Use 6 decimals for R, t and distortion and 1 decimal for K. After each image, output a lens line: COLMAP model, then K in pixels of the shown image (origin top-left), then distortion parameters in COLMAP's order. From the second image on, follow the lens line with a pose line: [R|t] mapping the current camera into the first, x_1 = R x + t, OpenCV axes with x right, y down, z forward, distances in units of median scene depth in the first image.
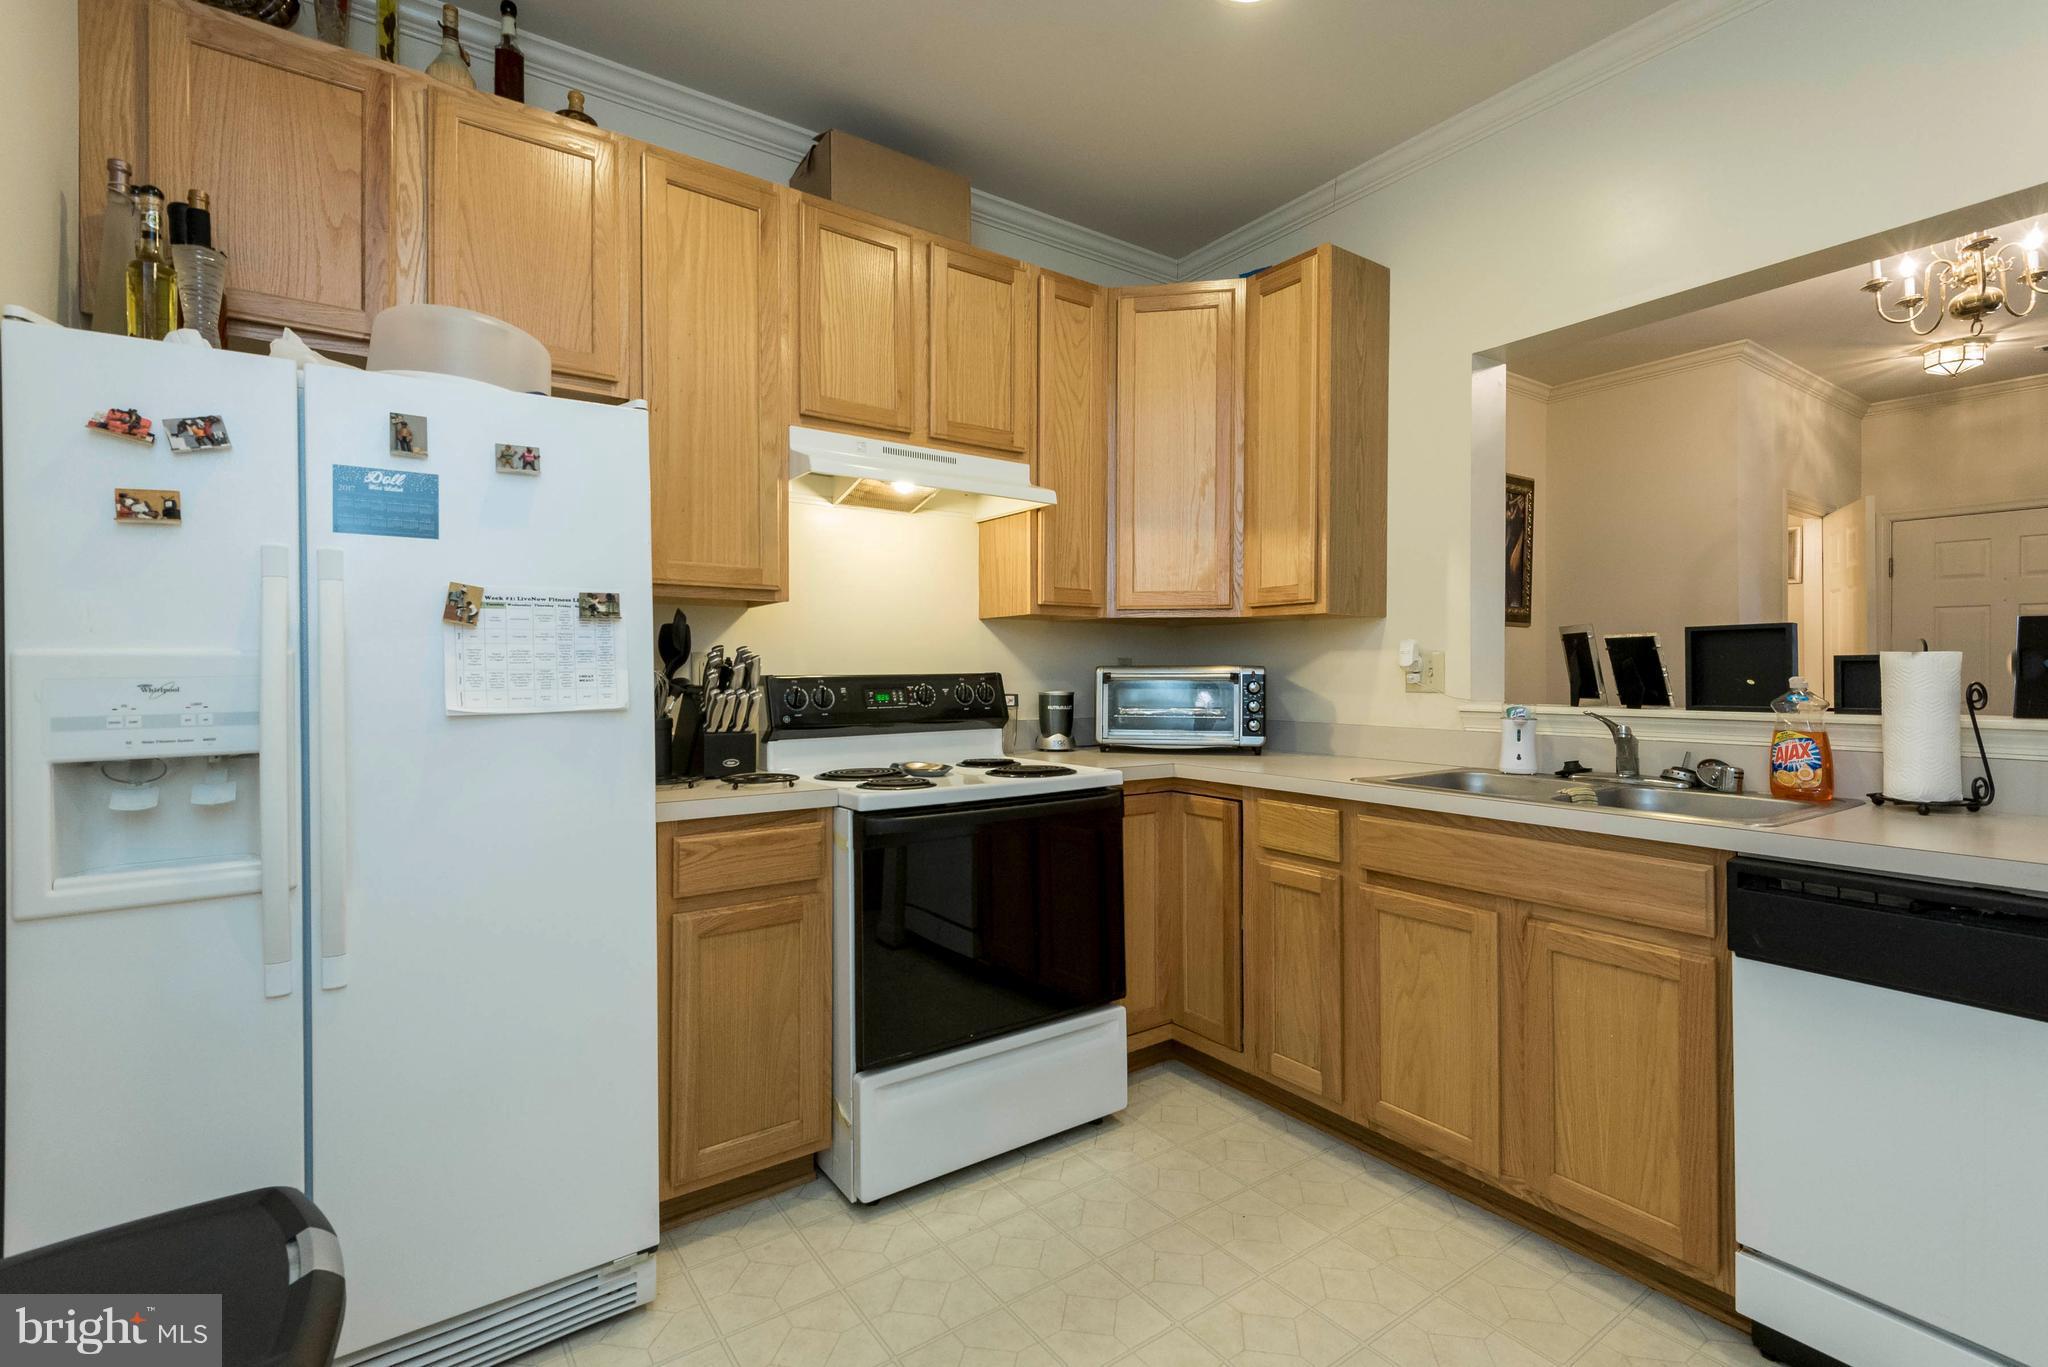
lens RADIAL K [[928.8, 0, 1025.4], [0, 928.8, 670.8], [0, 0, 1]] dist [0.025135, -0.010205]
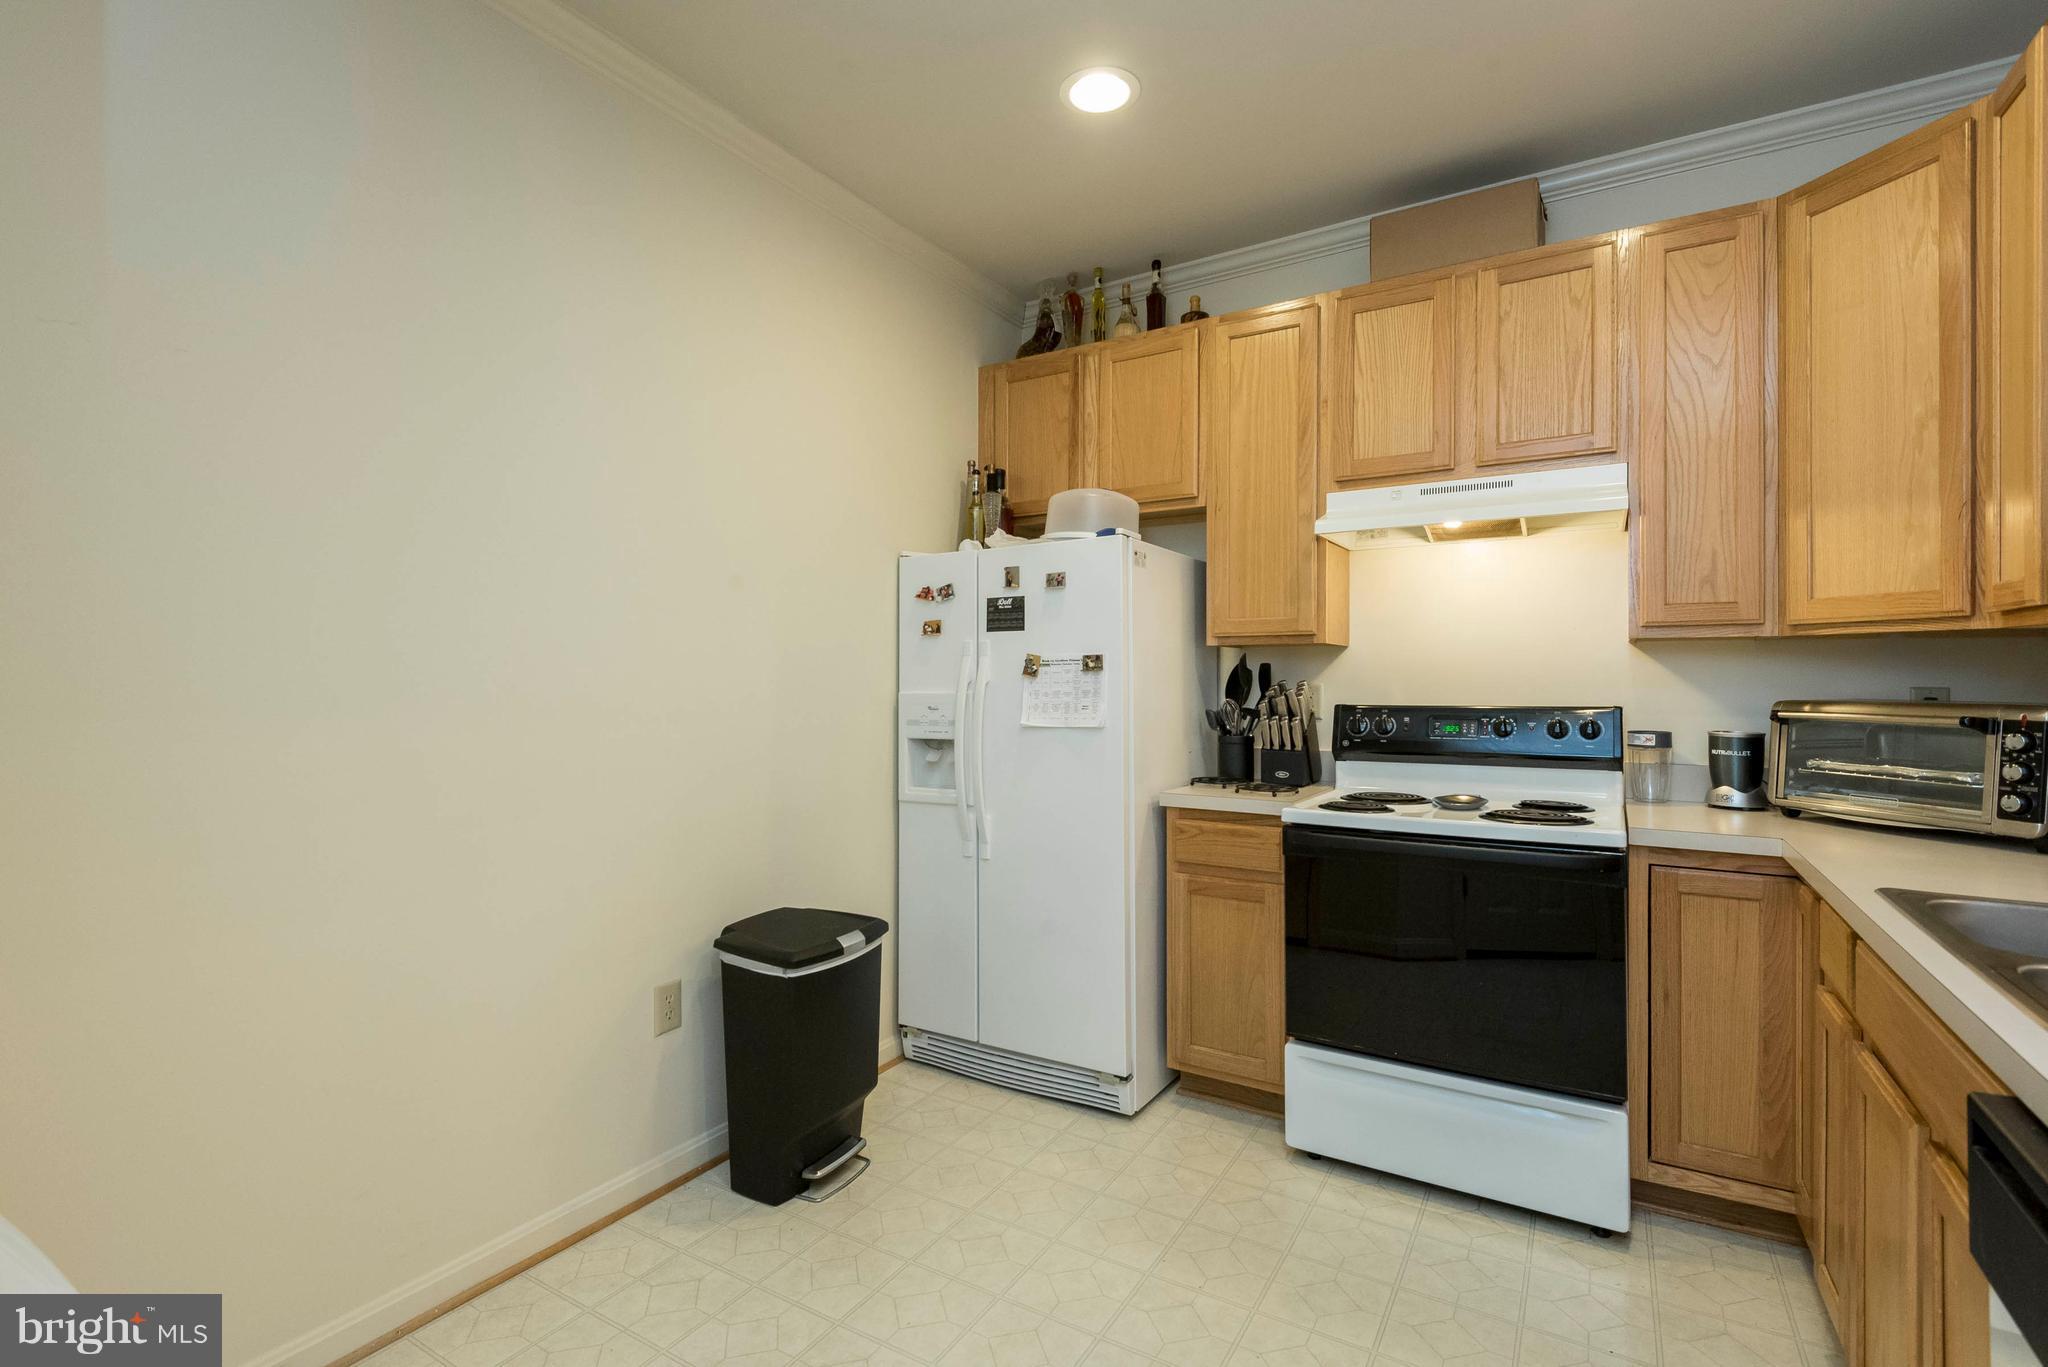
lens RADIAL K [[928.8, 0, 991.9], [0, 928.8, 677.6], [0, 0, 1]] dist [0.025135, -0.010205]
pose [[0.380560, 0.000234, -0.924756, 0.776886], [0.001785, 0.999998, 0.000988, -0.036909], [0.924755, -0.002027, 0.380558, 0.181041]]
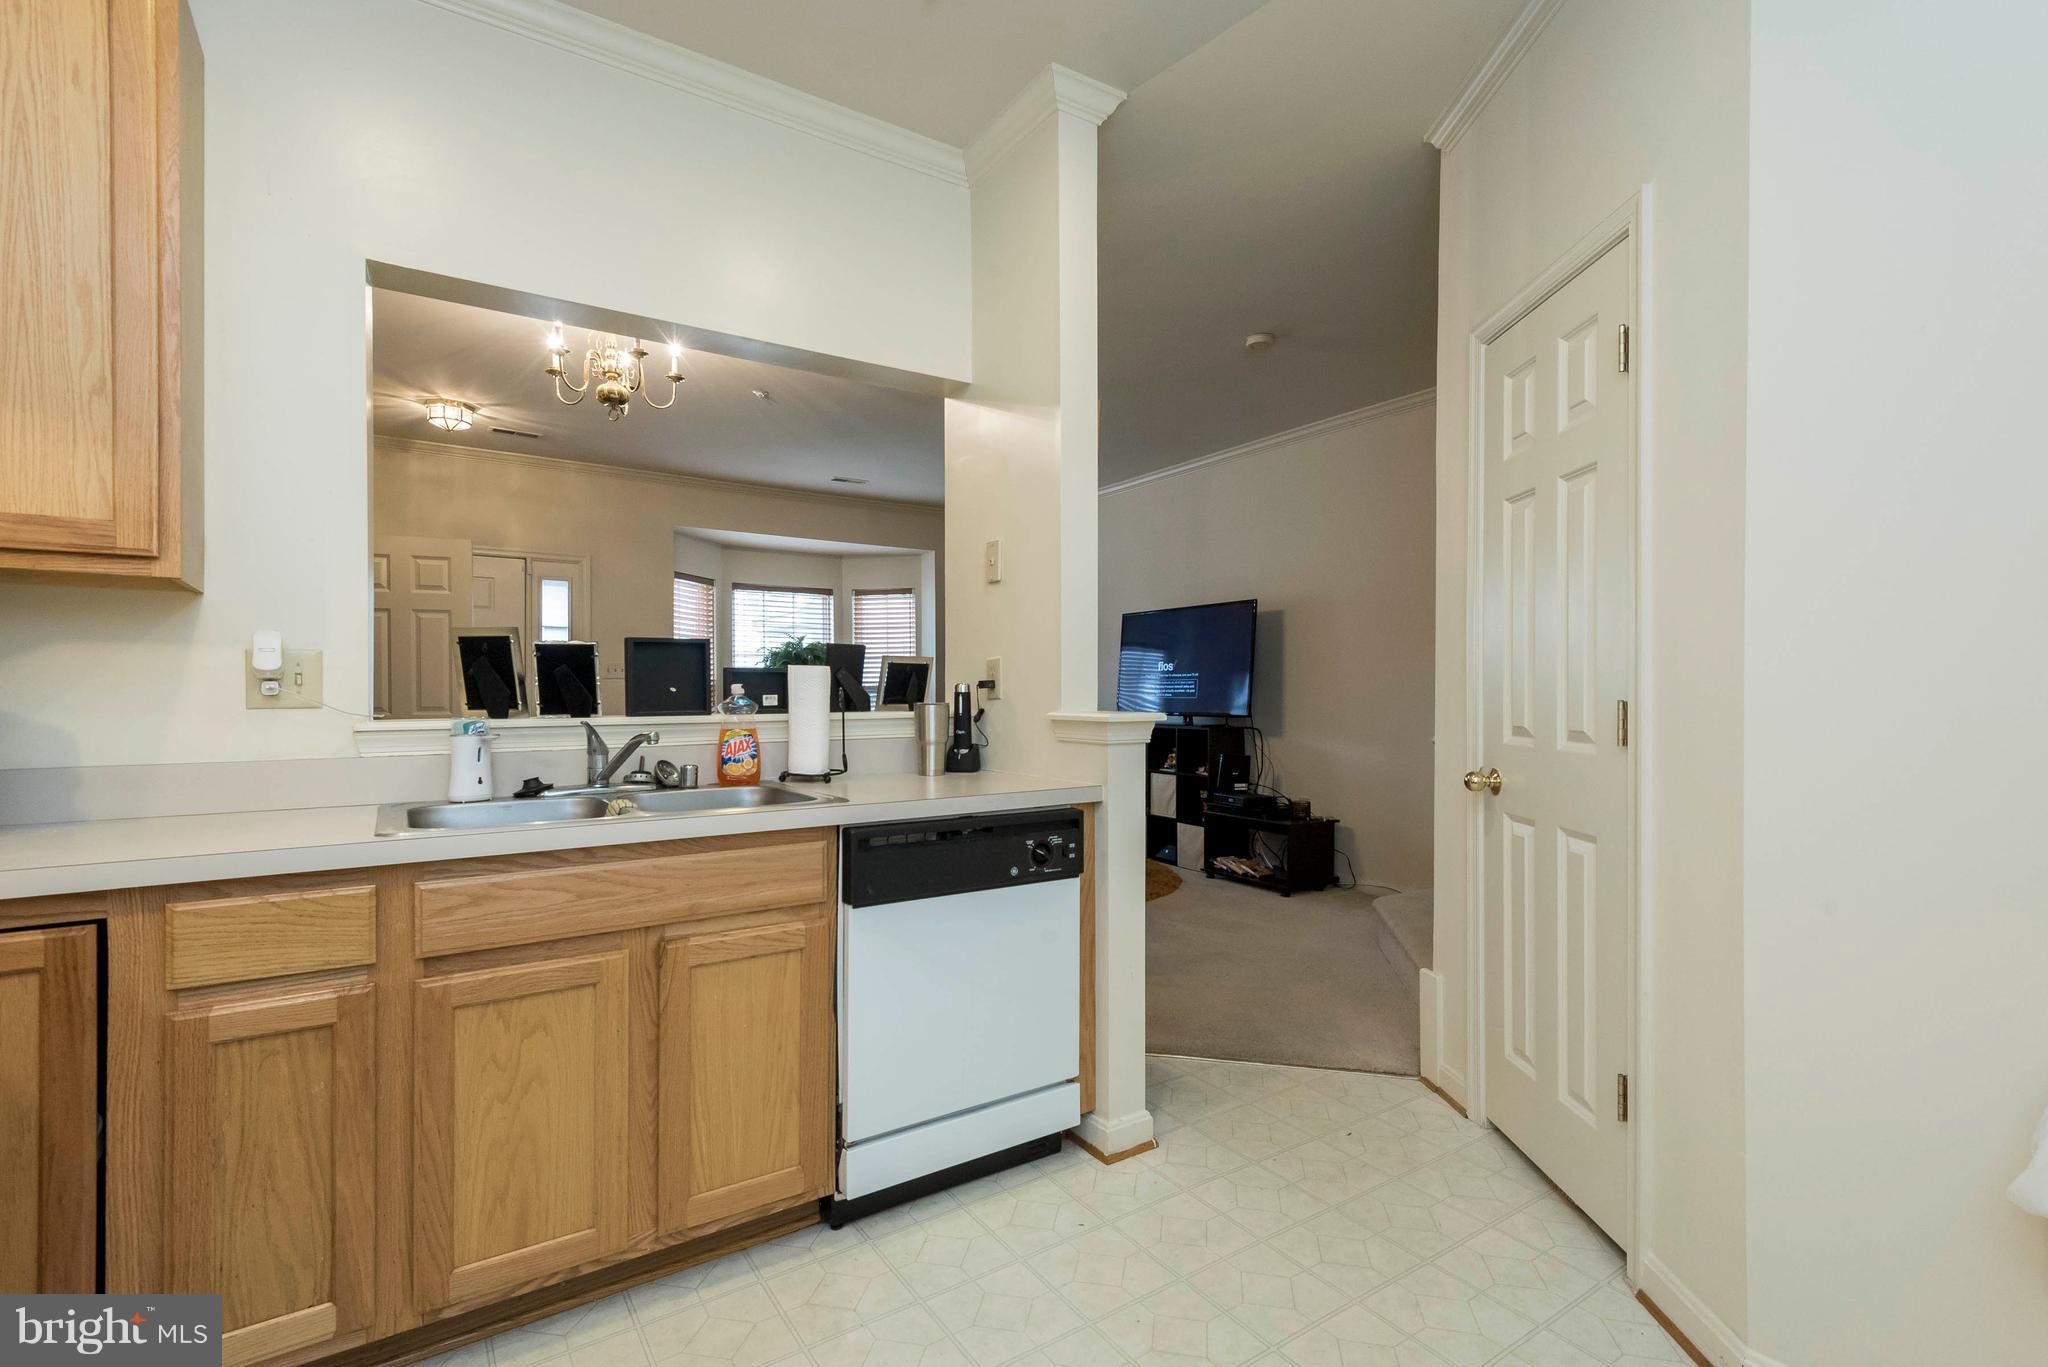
lens RADIAL K [[928.8, 0, 1036.8], [0, 928.8, 695.1], [0, 0, 1]] dist [0.025135, -0.010205]
pose [[0.022595, -0.006952, 0.999721, -0.352992], [0.002164, 0.999974, 0.006905, 0.012574], [-0.999742, 0.002007, 0.022609, 0.567219]]
